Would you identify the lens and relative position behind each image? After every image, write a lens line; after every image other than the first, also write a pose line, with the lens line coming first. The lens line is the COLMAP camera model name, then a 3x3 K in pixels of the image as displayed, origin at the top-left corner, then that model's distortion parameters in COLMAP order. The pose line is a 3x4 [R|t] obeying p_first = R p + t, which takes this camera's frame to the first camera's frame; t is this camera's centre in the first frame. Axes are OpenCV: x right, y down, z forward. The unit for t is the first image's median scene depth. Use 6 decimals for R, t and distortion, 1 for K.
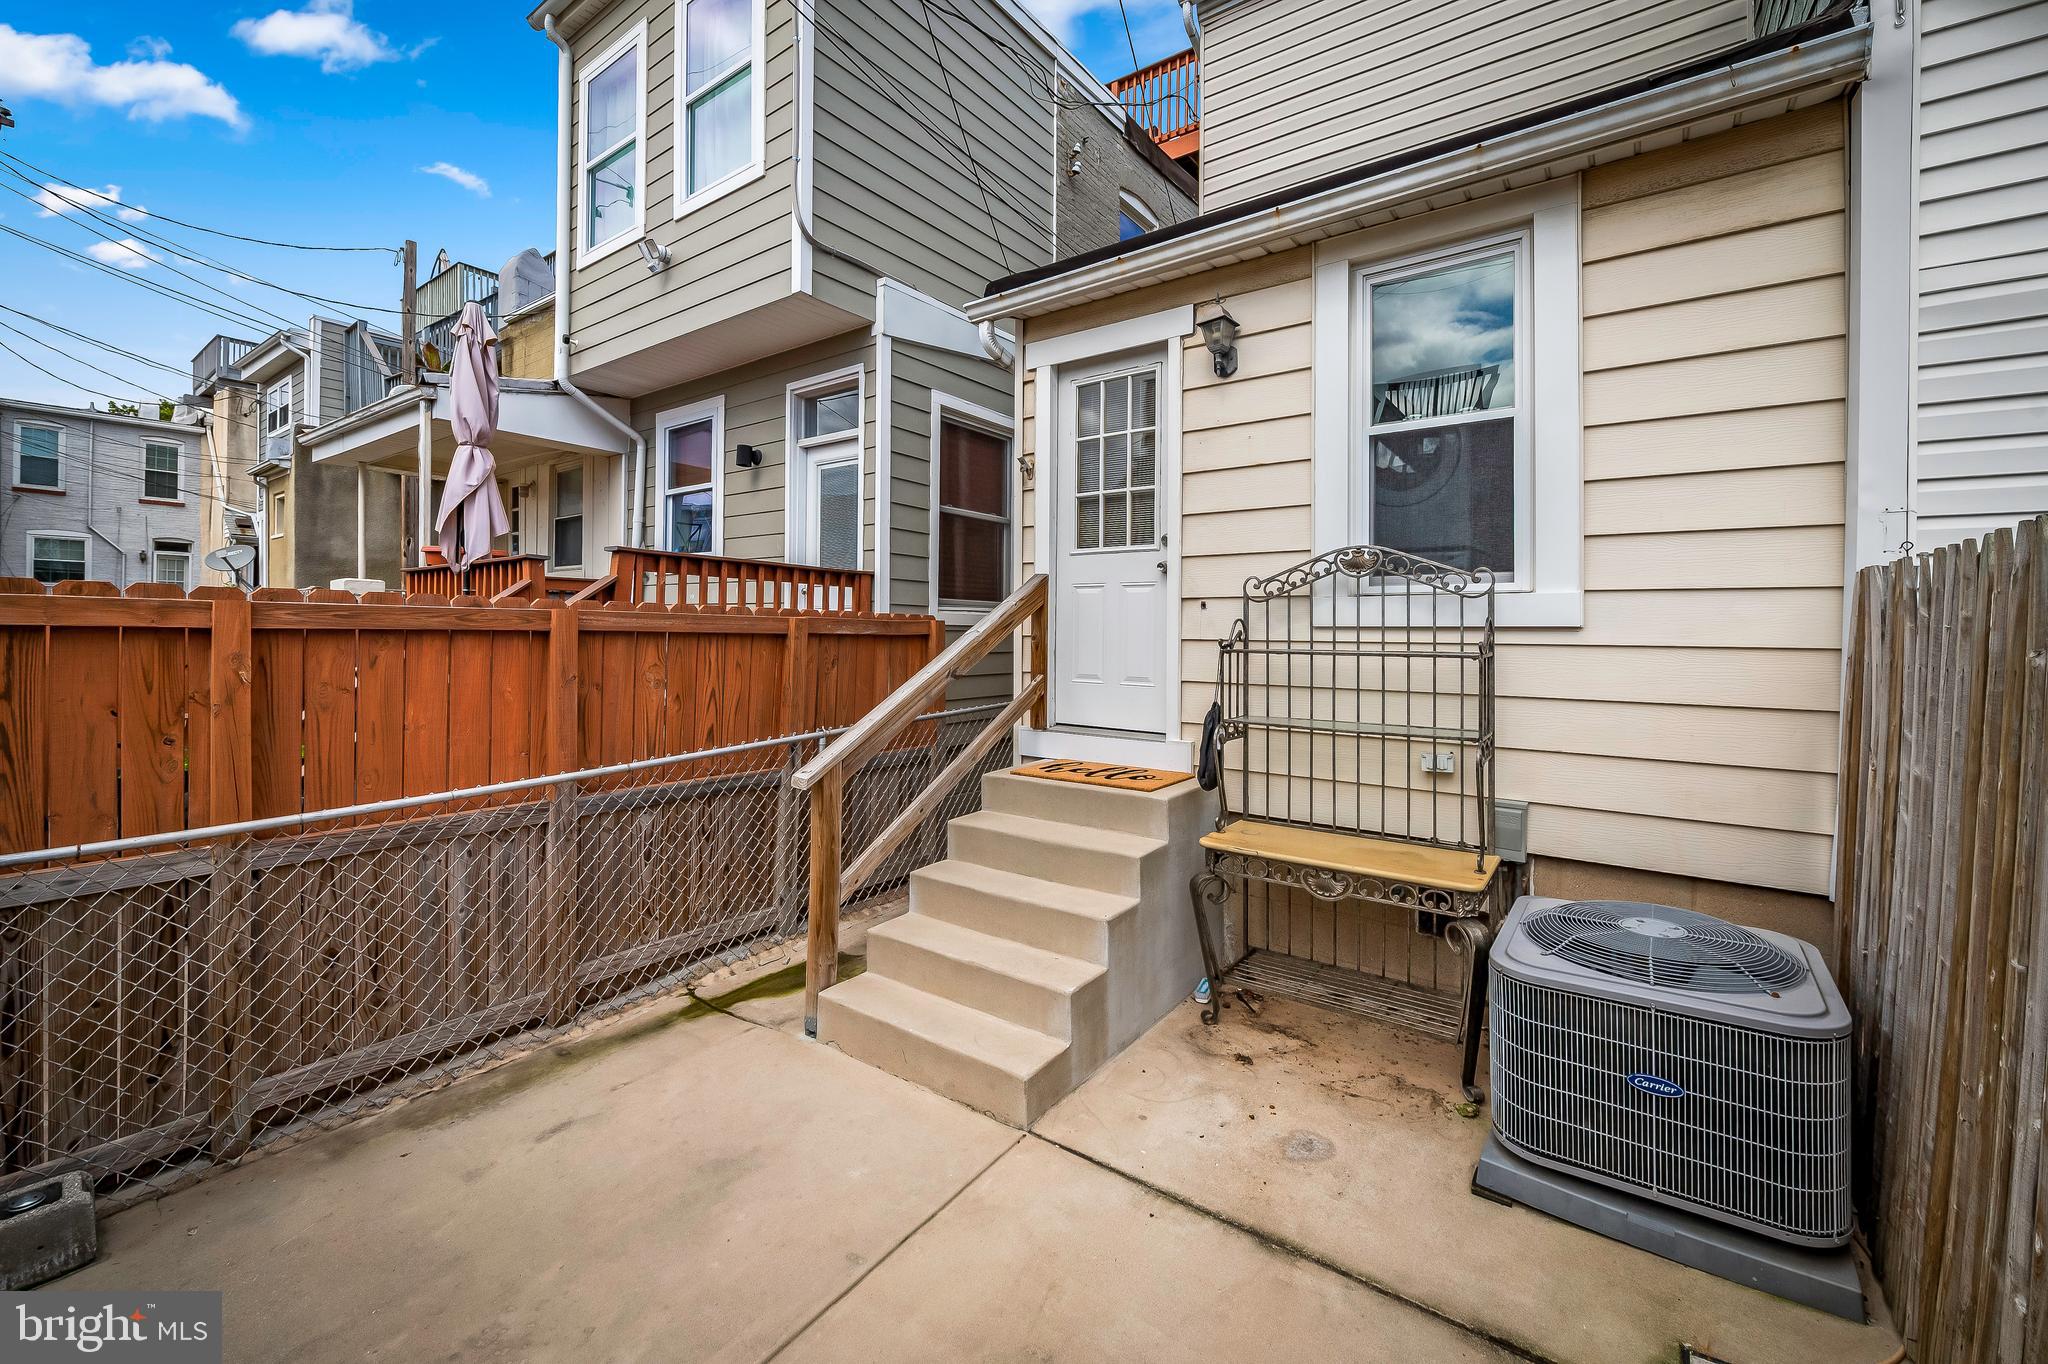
lens RADIAL K [[833.7, 0, 1034.0], [0, 833.7, 632.7], [0, 0, 1]] dist [-0.003289, -0.000333]
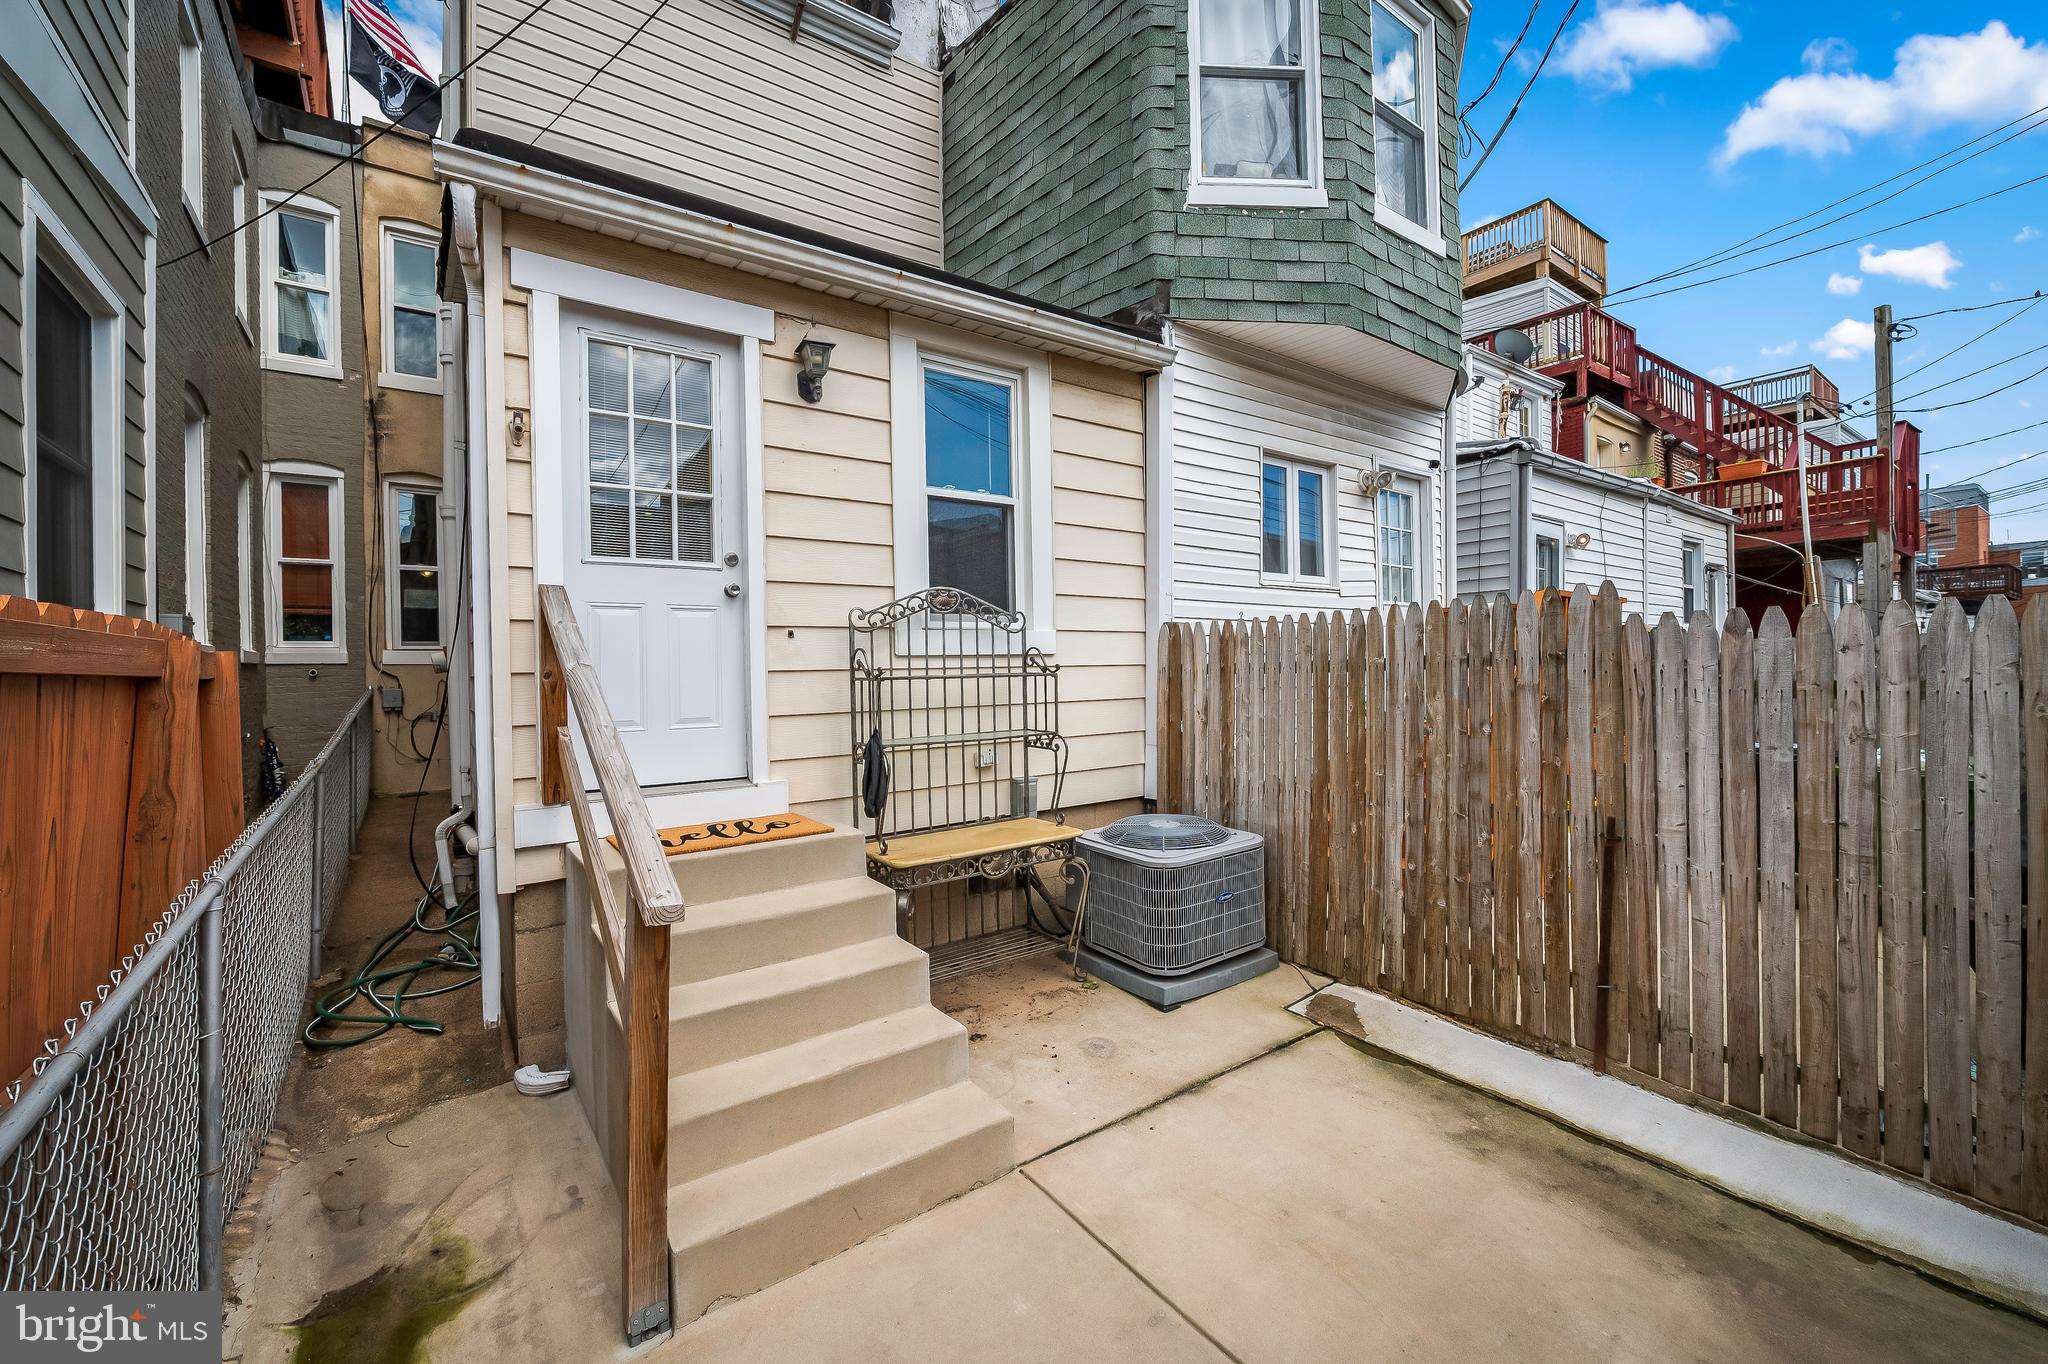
lens RADIAL K [[836.5, 0, 1022.6], [0, 836.5, 668.6], [0, 0, 1]] dist [-0.002661, -0.000080]
pose [[0.299943, -0.016233, 0.953819, -0.702633], [0.021614, 0.999714, 0.010217, 0.002425], [-0.953712, 0.017552, 0.300208, 0.518433]]
